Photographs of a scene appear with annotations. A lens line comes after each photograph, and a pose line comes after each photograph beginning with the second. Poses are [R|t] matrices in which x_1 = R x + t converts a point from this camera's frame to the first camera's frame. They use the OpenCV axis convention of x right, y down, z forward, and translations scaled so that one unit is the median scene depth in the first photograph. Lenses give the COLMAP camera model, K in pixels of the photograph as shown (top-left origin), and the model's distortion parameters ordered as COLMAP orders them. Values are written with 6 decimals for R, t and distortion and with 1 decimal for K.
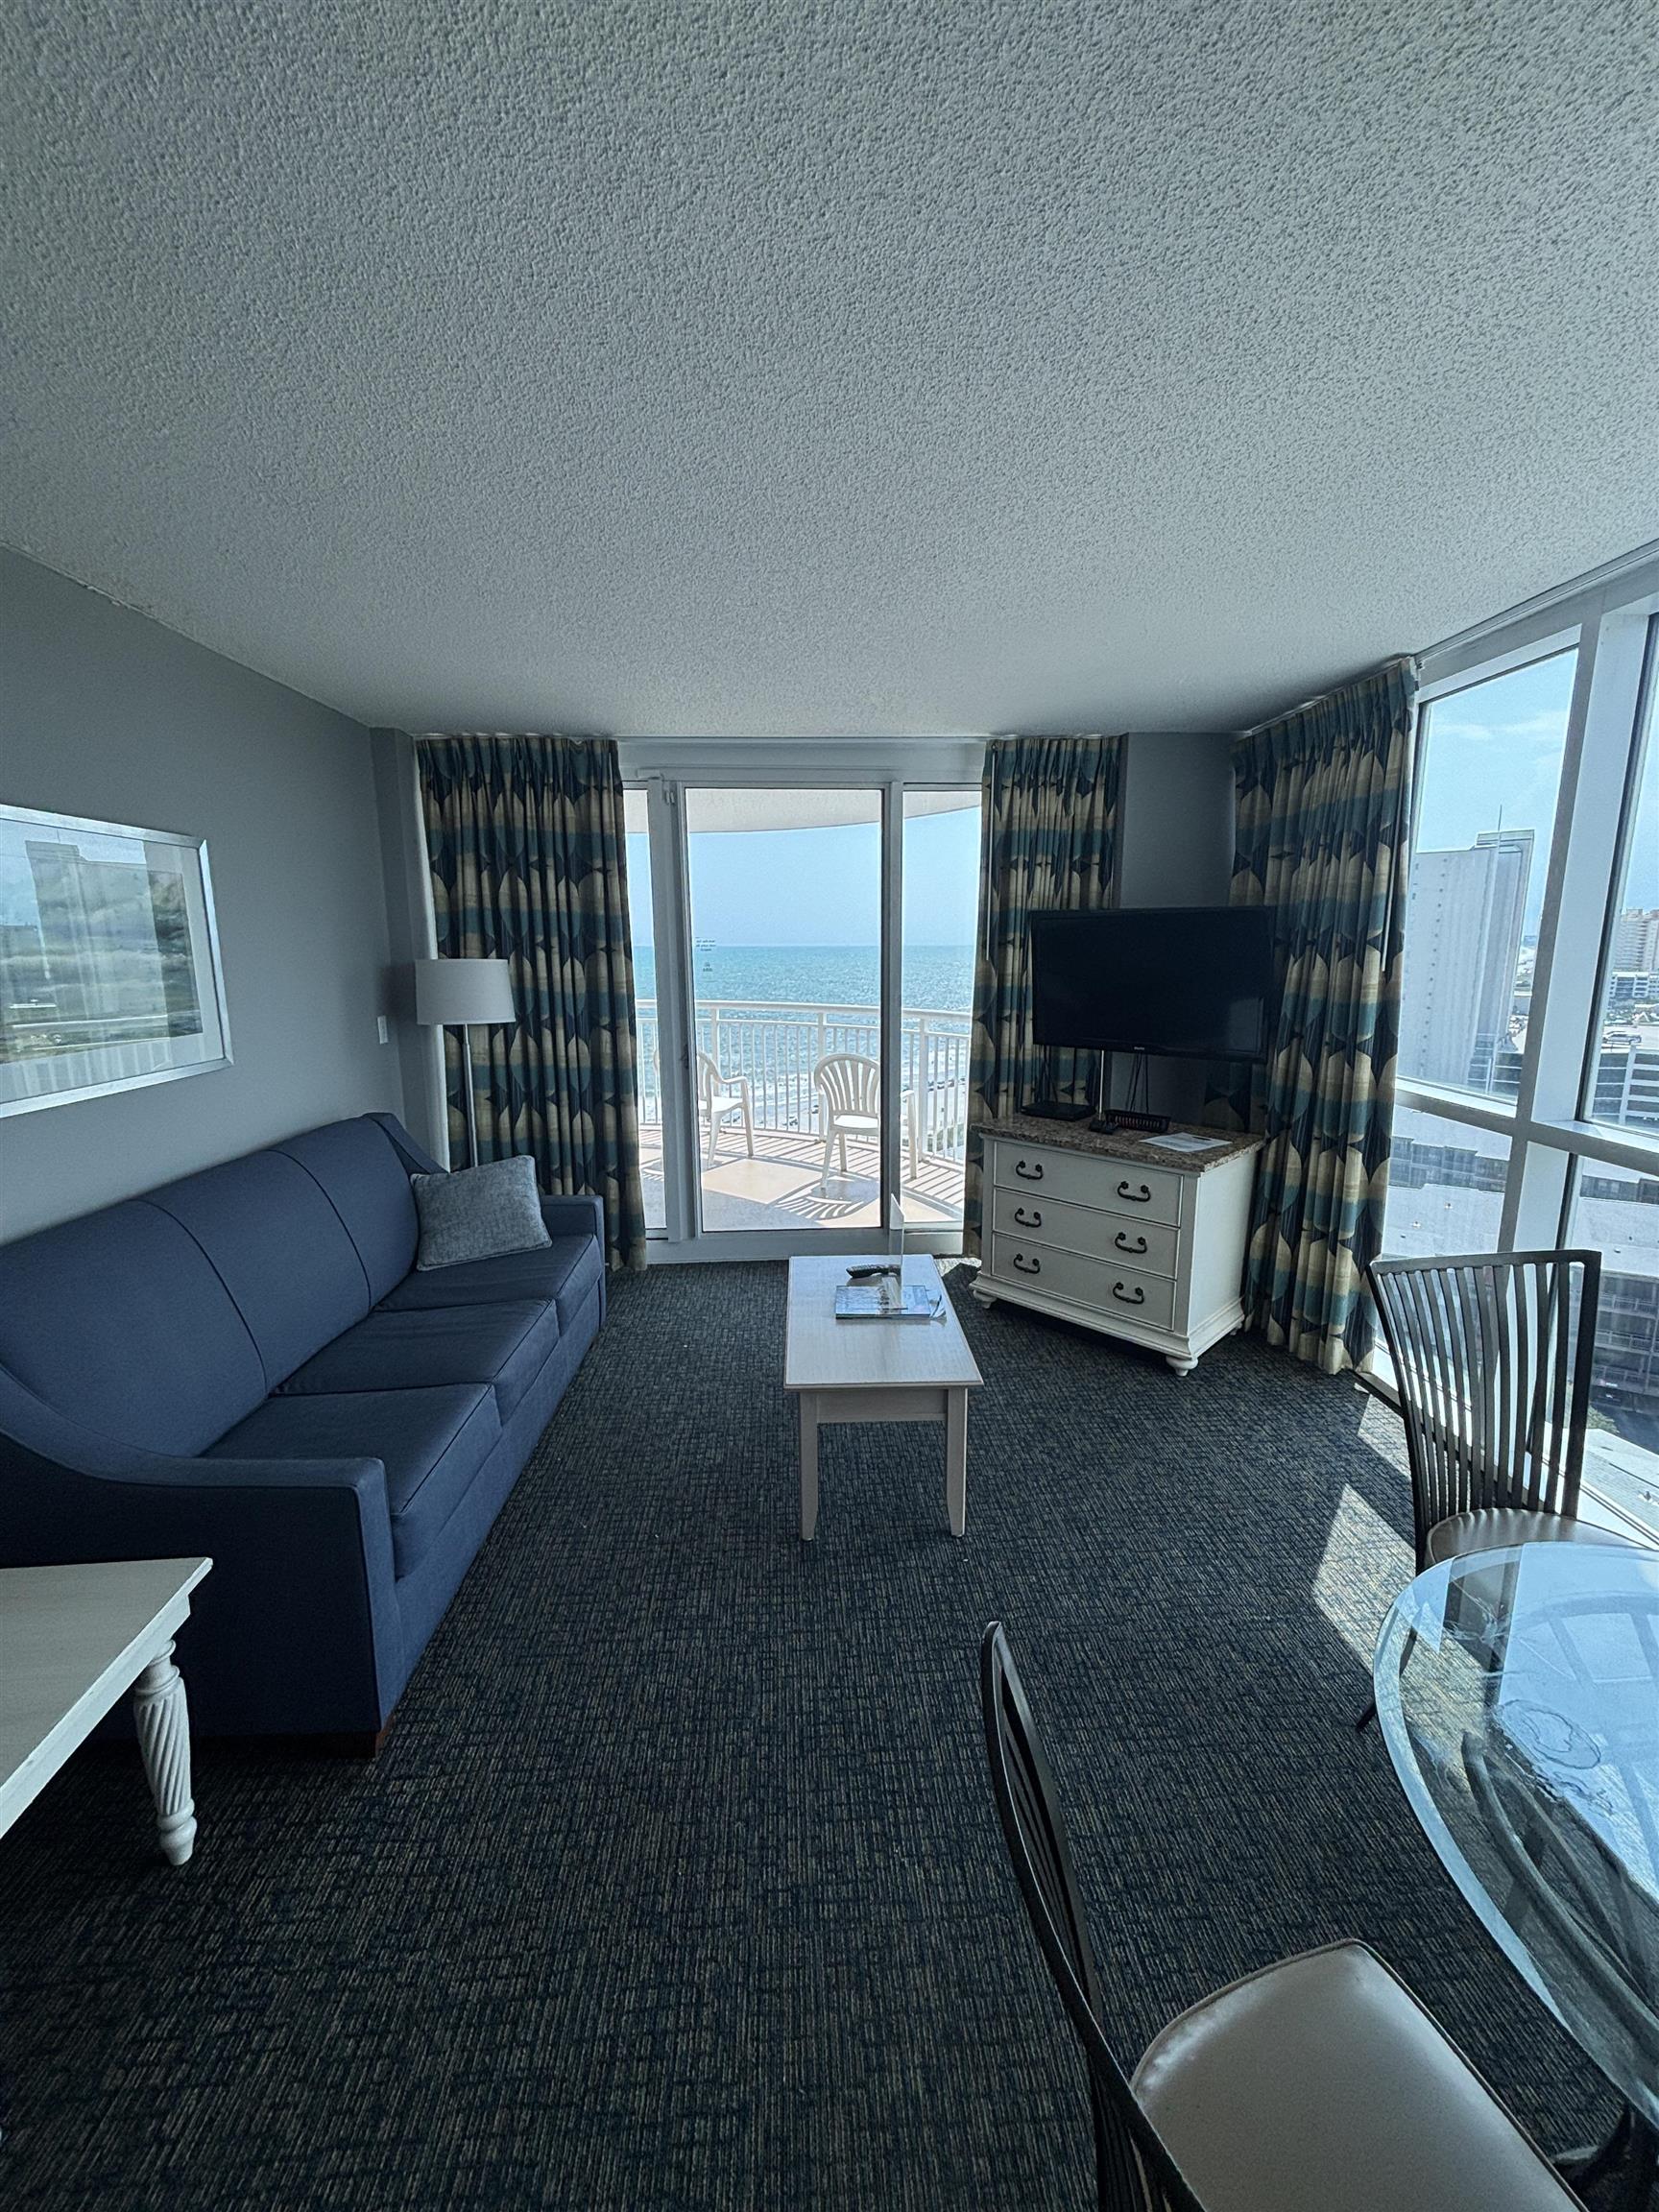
lens RADIAL K [[878.5, 0, 829.5], [0, 878.5, 1106.0], [0, 0, 1]] dist [0.001420, -0.012422]
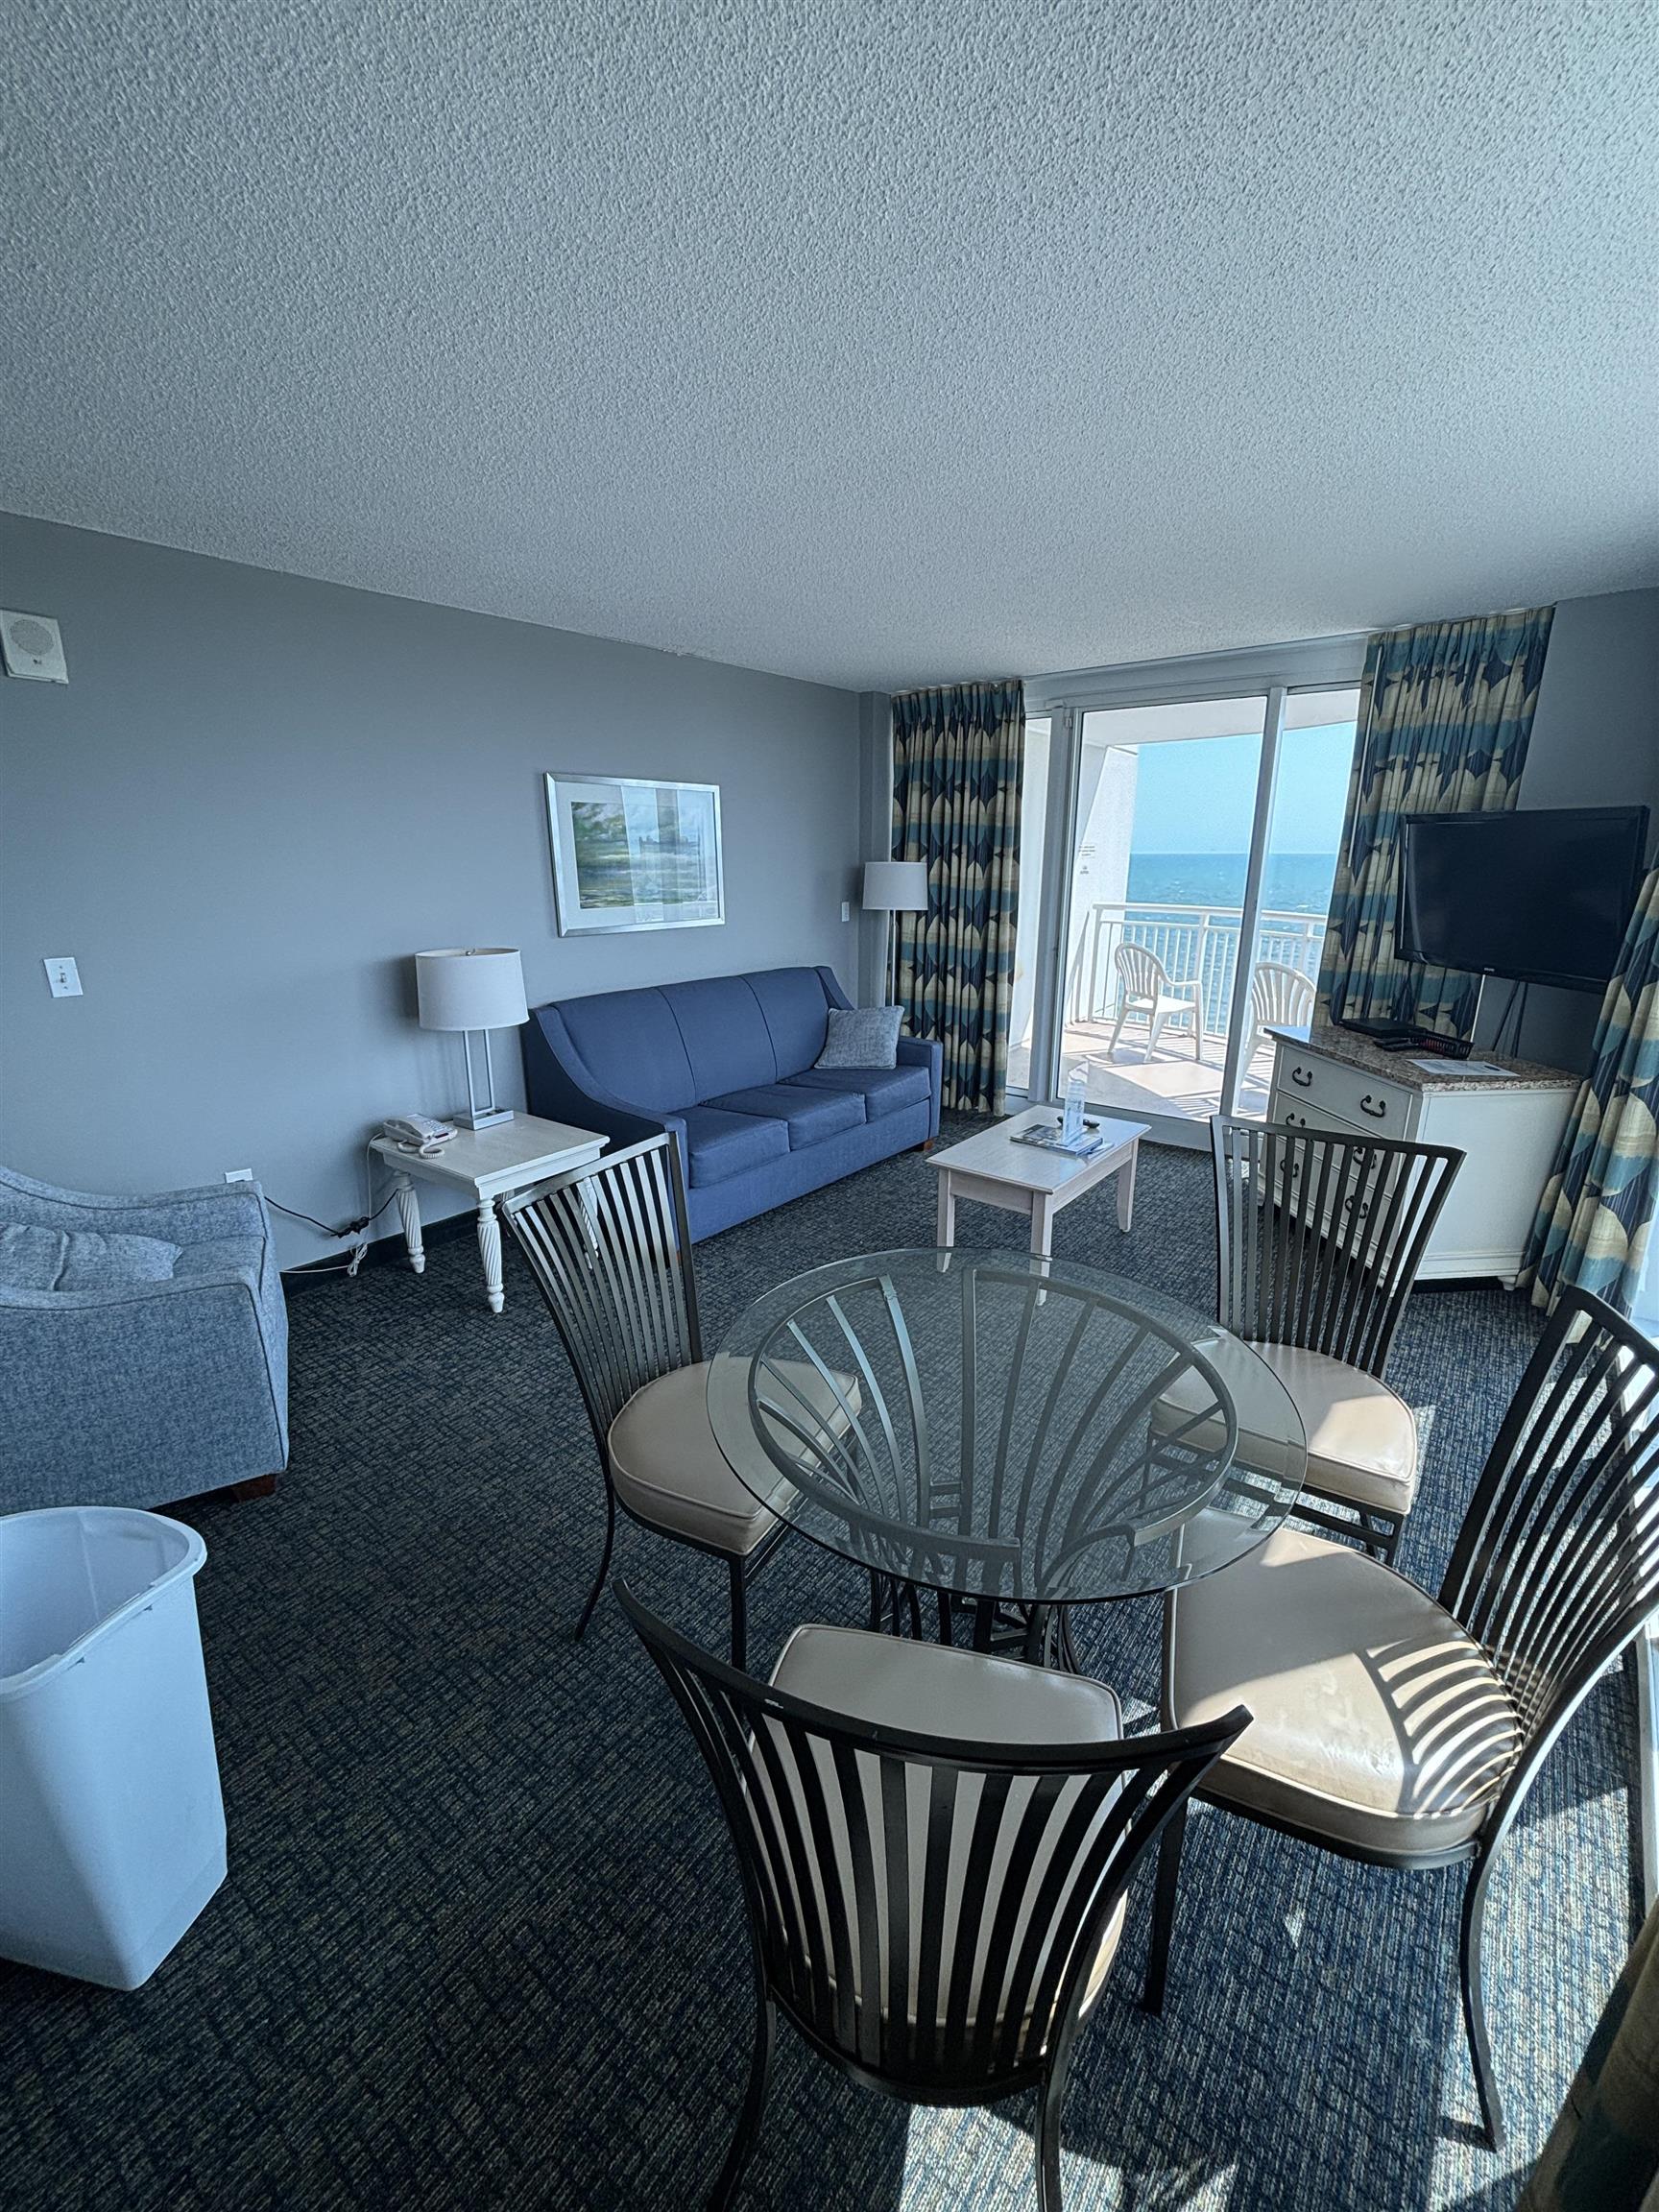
lens RADIAL K [[878.5, 0, 829.5], [0, 878.5, 1106.0], [0, 0, 1]] dist [0.001420, -0.012422]
pose [[0.760990, 0.181104, -0.622974, 0.406402], [-0.115433, 0.982722, 0.144679, 0.020114], [0.638412, -0.038188, 0.768747, -0.129894]]
